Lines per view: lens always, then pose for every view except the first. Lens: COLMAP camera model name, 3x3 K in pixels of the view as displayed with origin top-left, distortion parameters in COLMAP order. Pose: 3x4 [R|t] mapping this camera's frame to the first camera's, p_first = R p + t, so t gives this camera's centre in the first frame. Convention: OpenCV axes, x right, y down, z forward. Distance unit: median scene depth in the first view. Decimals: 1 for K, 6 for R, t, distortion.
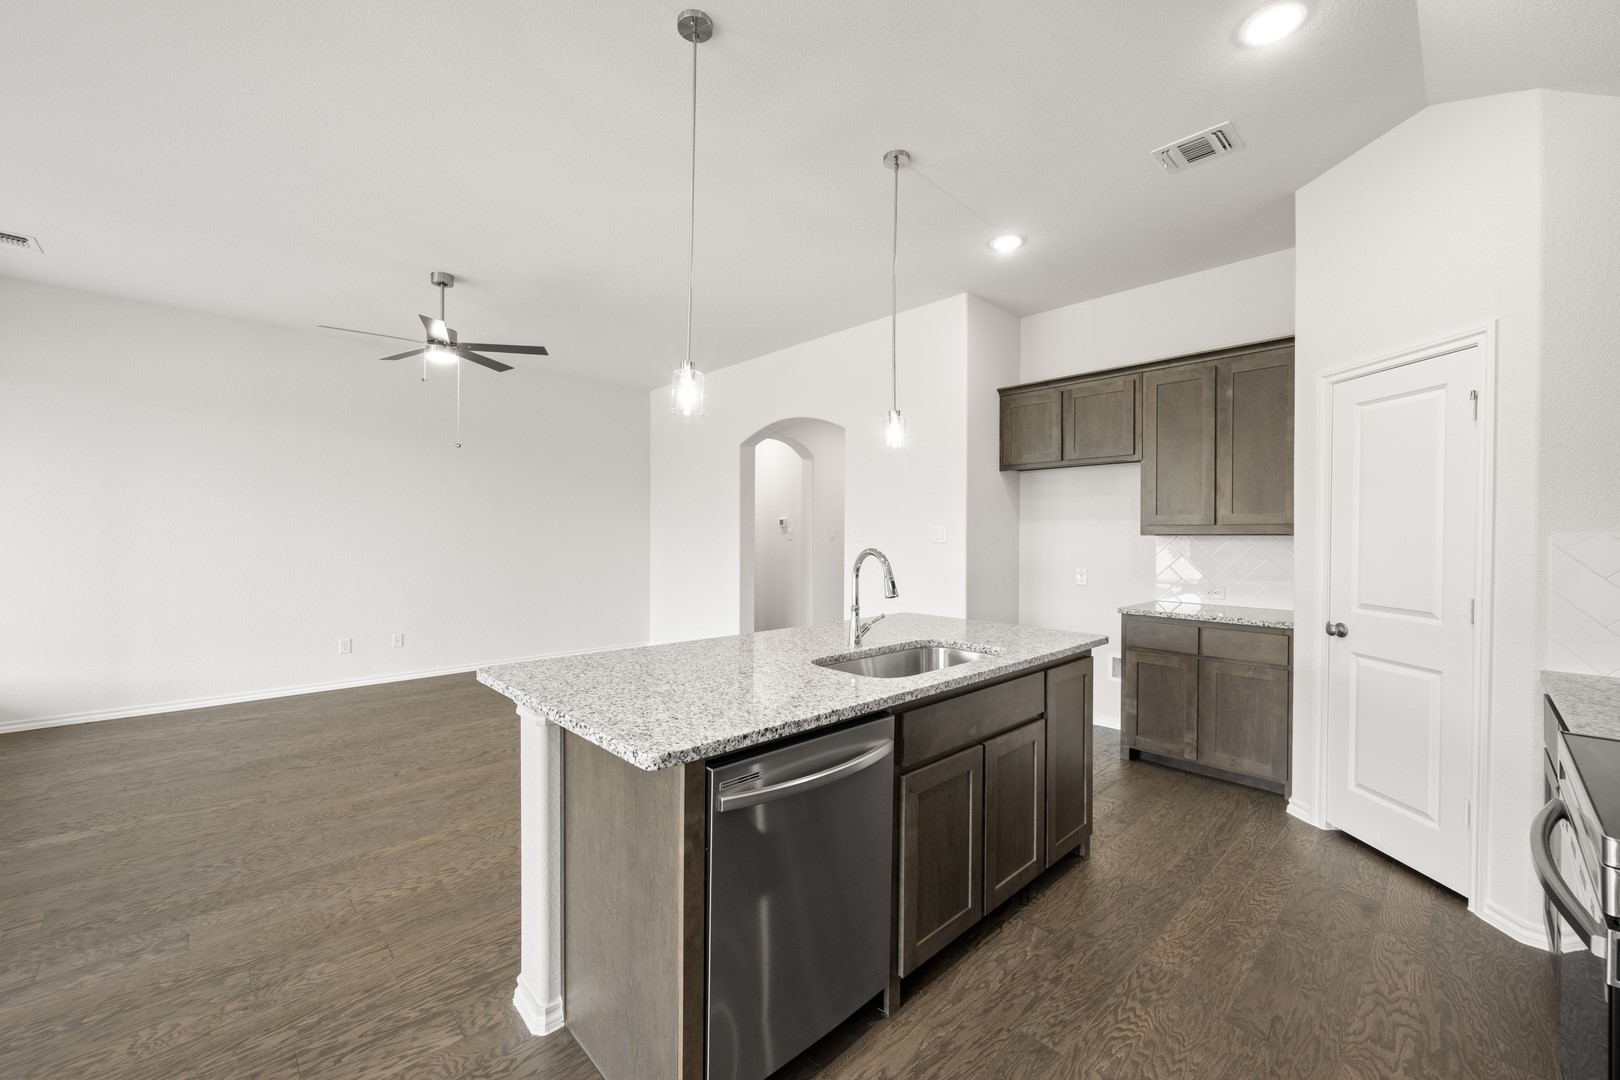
lens RADIAL K [[637.6, 0, 813.9], [0, 637.6, 536.0], [0, 0, 1]] dist [0.000775, 0.000196]
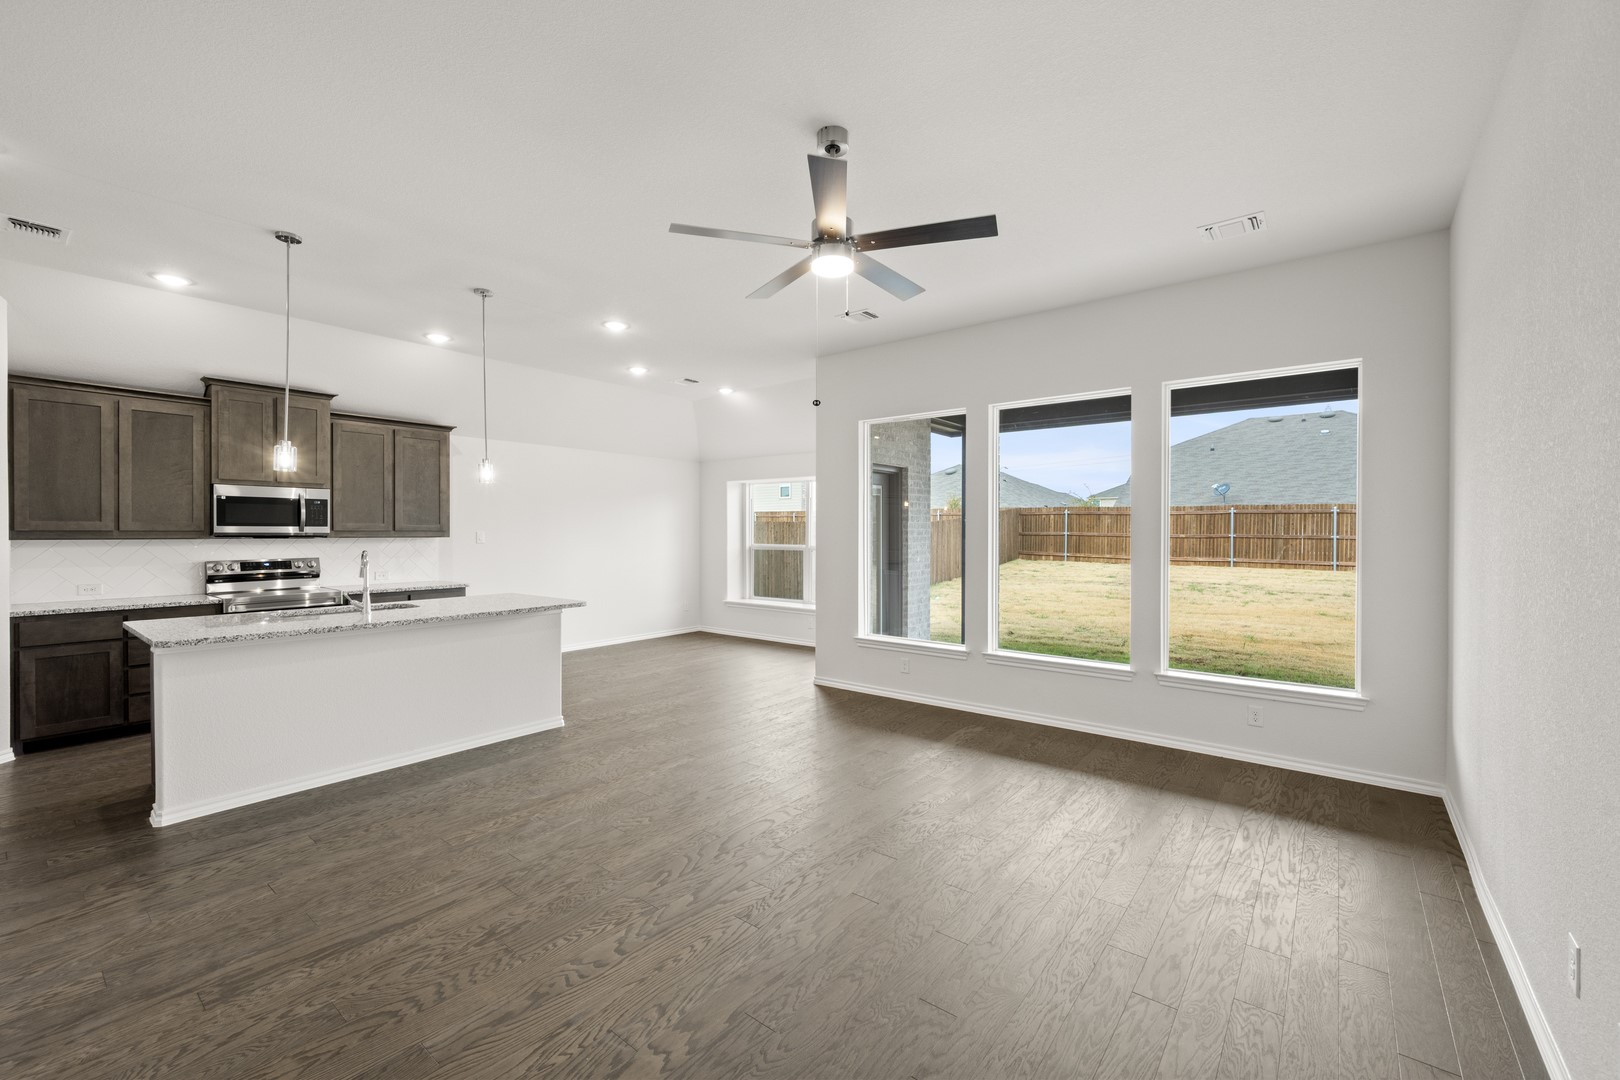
lens RADIAL K [[663.8, 0, 806.7], [0, 663.8, 536.9], [0, 0, 1]] dist [-0.000407, 0.000044]
pose [[-0.991673, -0.004122, -0.128716, -0.762196], [-0.005333, 0.999945, 0.009072, -0.033996], [0.128672, 0.009683, -0.991640, 2.625596]]
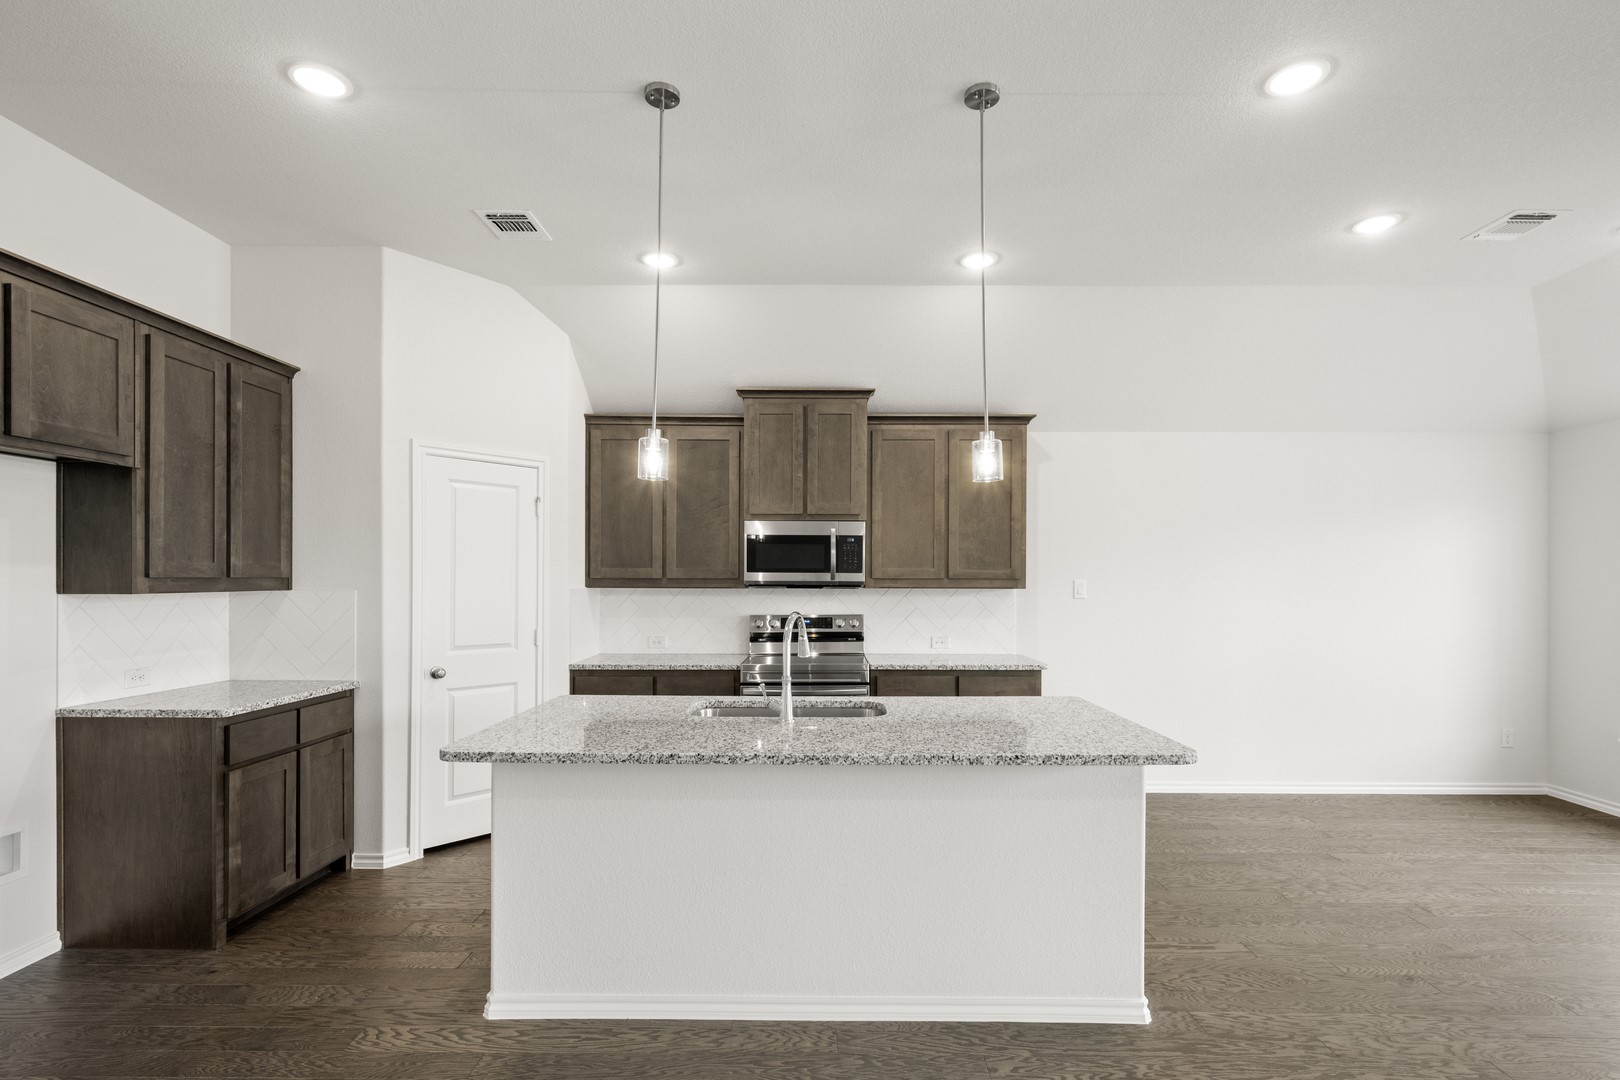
lens RADIAL K [[777.0, 0, 815.1], [0, 777.0, 580.5], [0, 0, 1]] dist [0.002748, -0.001172]
pose [[-0.714418, -0.007652, 0.699678, -0.700259], [-0.004569, 0.999970, 0.006271, -0.032589], [-0.699705, 0.001283, -0.714431, 1.673506]]
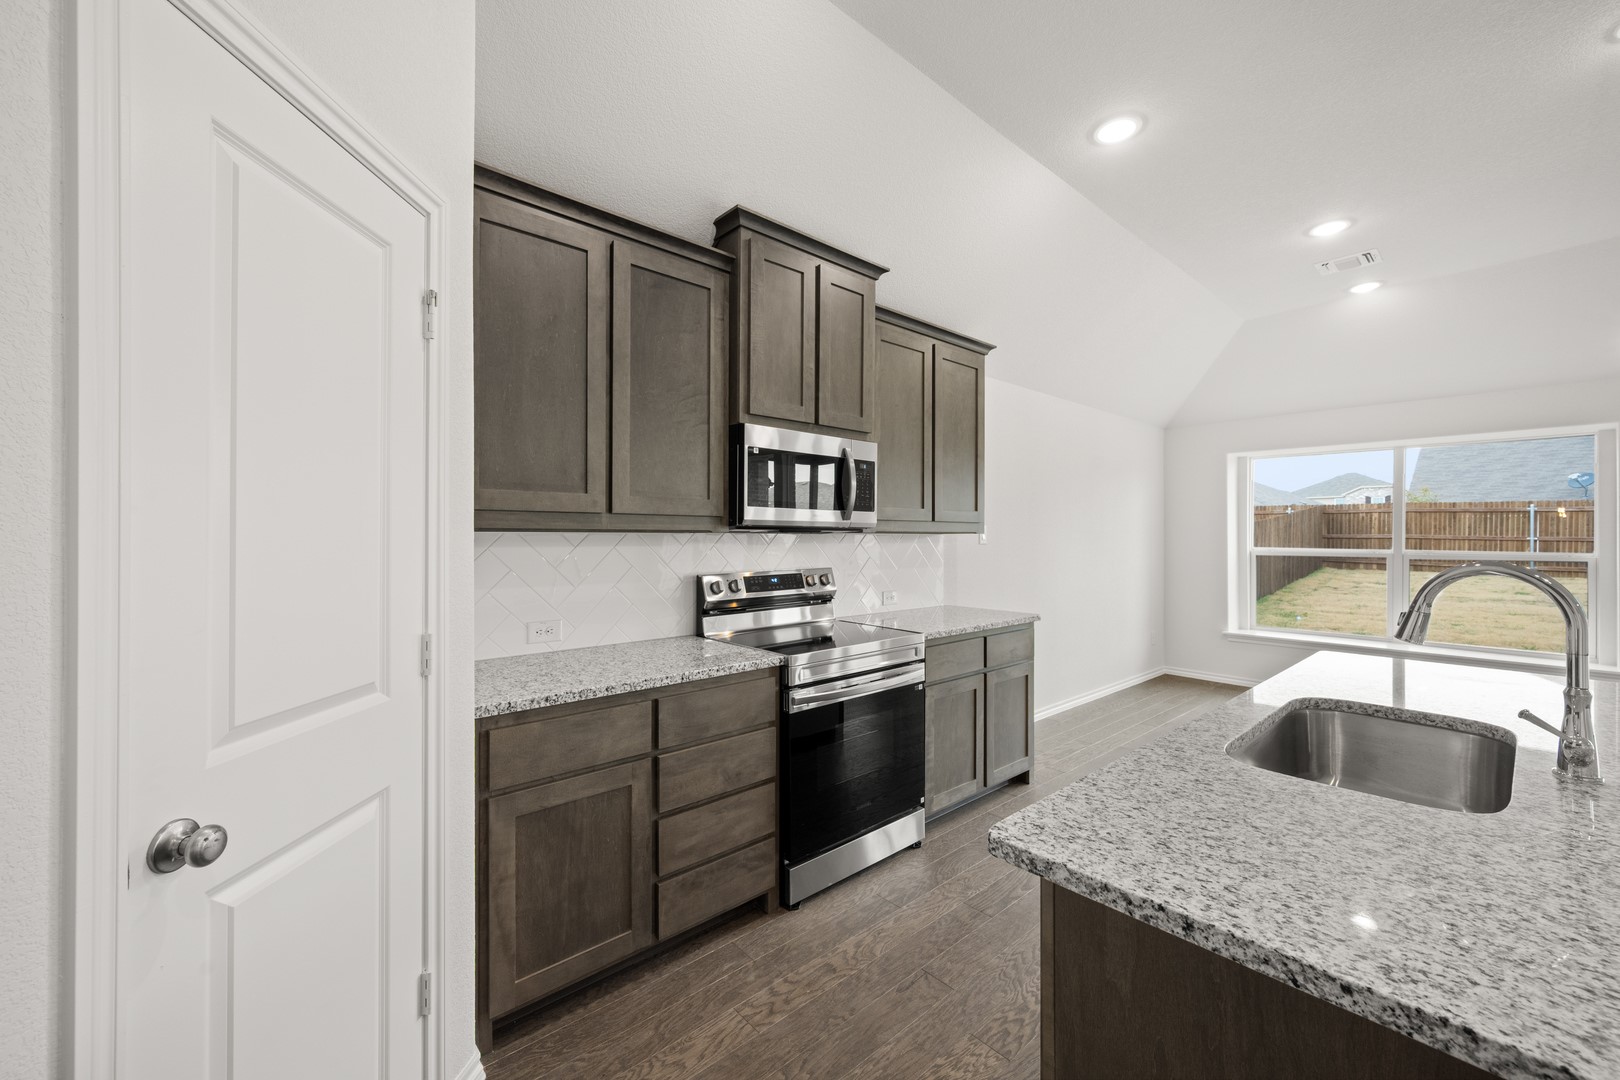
lens RADIAL K [[637.6, 0, 812.6], [0, 637.6, 538.8], [0, 0, 1]] dist [0.000775, 0.000196]
pose [[-0.999122, -0.004453, 0.041661, 0.570393], [-0.004255, 0.999979, 0.004844, 0.003167], [-0.041681, 0.004662, -0.999120, 1.410454]]
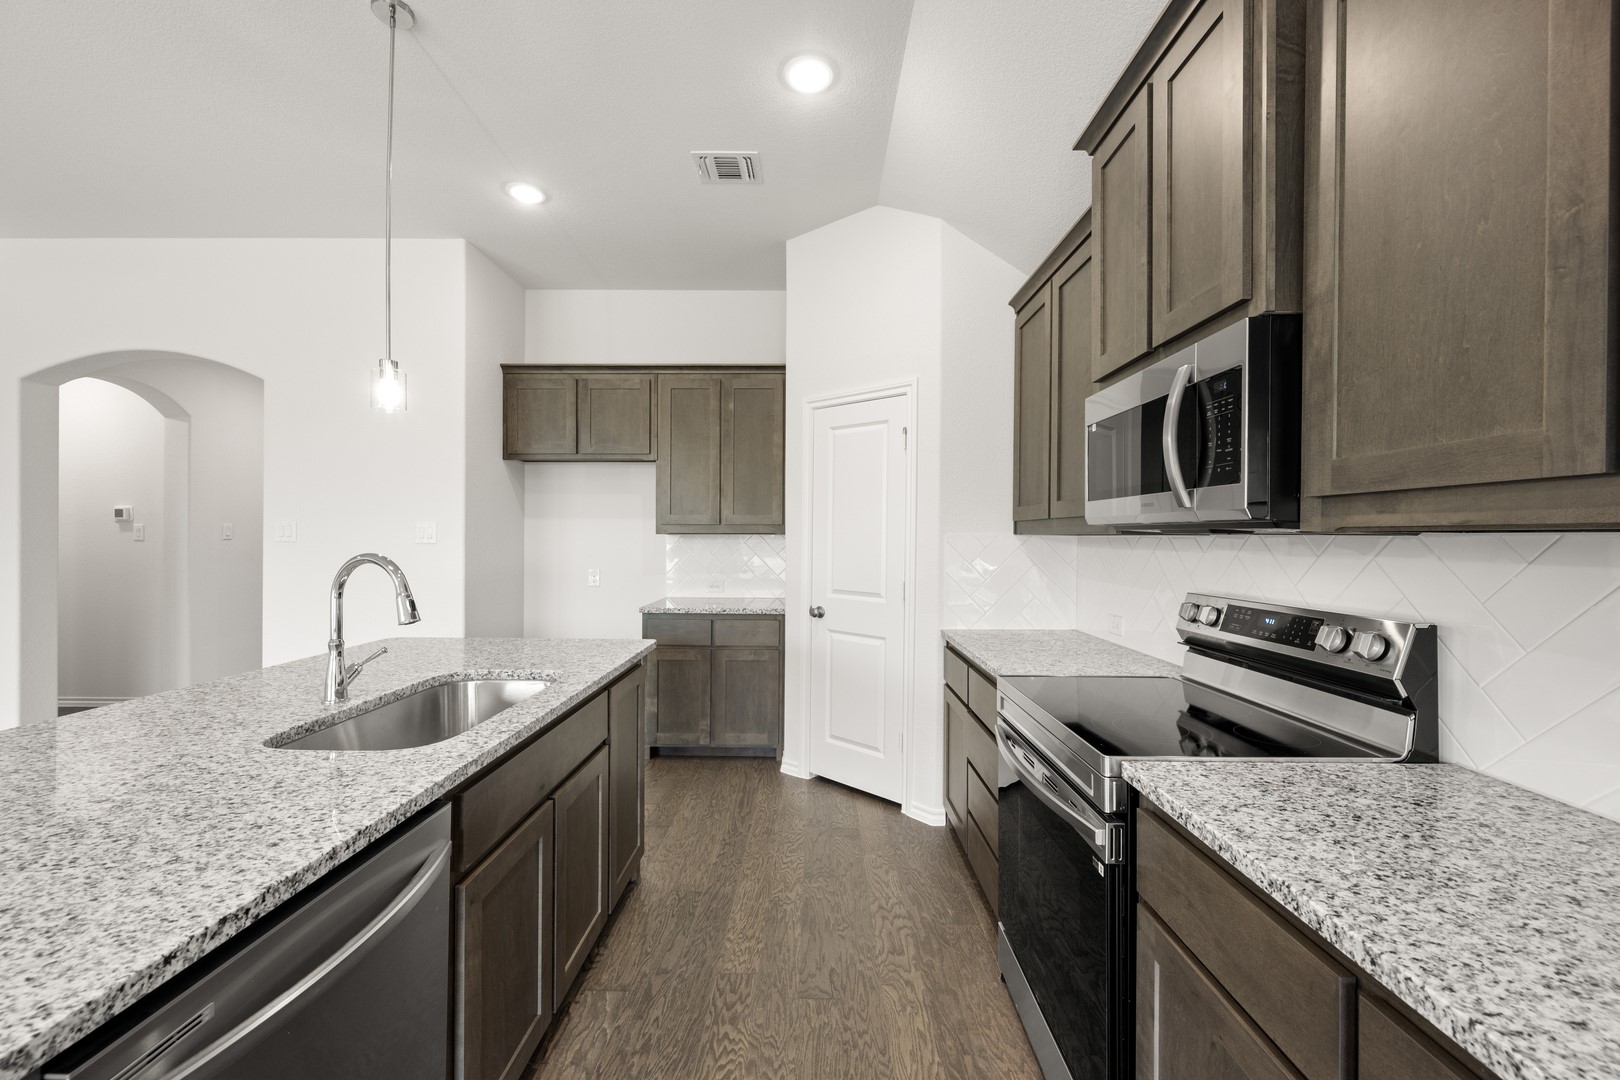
lens RADIAL K [[637.6, 0, 811.5], [0, 637.6, 536.5], [0, 0, 1]] dist [0.000775, 0.000196]
pose [[0.701528, -0.002126, 0.712639, -0.058213], [0.000275, 0.999996, 0.002713, -0.000211], [-0.712642, -0.001707, 0.701526, 0.172804]]
